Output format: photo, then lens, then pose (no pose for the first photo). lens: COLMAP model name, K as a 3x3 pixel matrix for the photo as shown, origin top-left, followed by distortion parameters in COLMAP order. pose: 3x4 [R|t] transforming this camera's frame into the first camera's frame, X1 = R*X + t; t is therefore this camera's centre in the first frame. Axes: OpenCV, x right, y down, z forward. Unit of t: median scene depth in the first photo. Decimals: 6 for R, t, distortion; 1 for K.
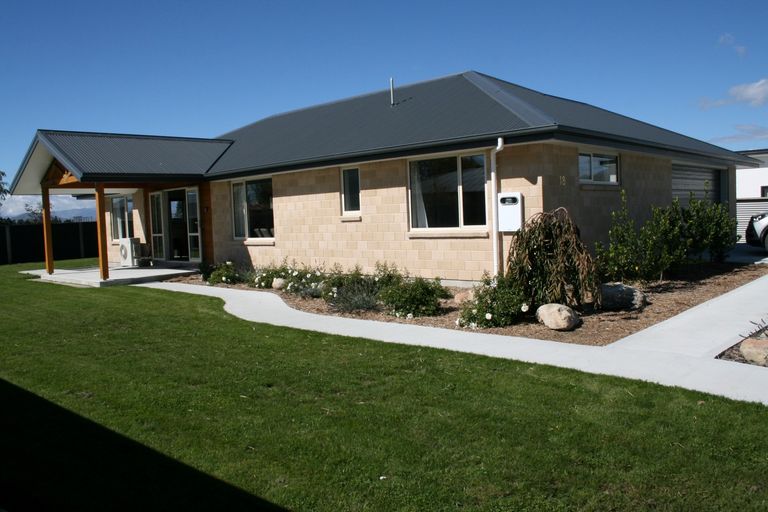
lens RADIAL K [[640.8, 0, 384.0], [0, 640.8, 256.0], [0, 0, 1]] dist [-0.170312, 0.123807]
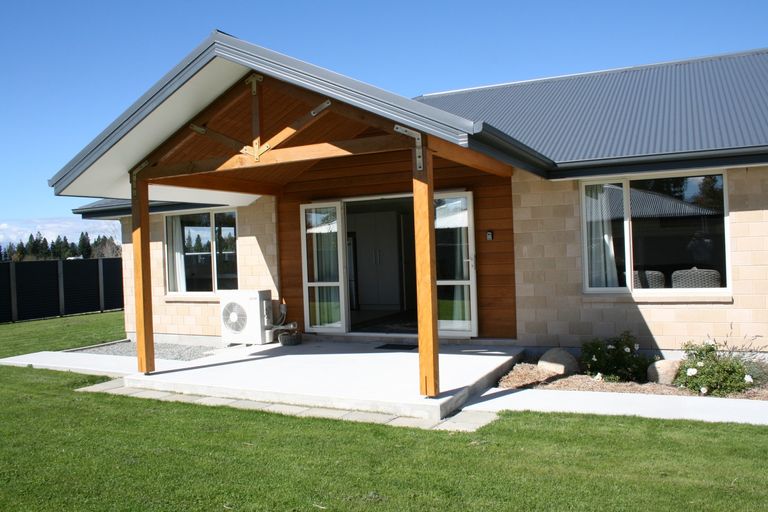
lens RADIAL K [[640.8, 0, 384.0], [0, 640.8, 256.0], [0, 0, 1]] dist [-0.170312, 0.123807]
pose [[0.957367, 0.013957, 0.288538, -0.462093], [0.009930, 0.996652, -0.081159, -0.013083], [-0.288705, 0.080564, 0.954023, 0.470055]]
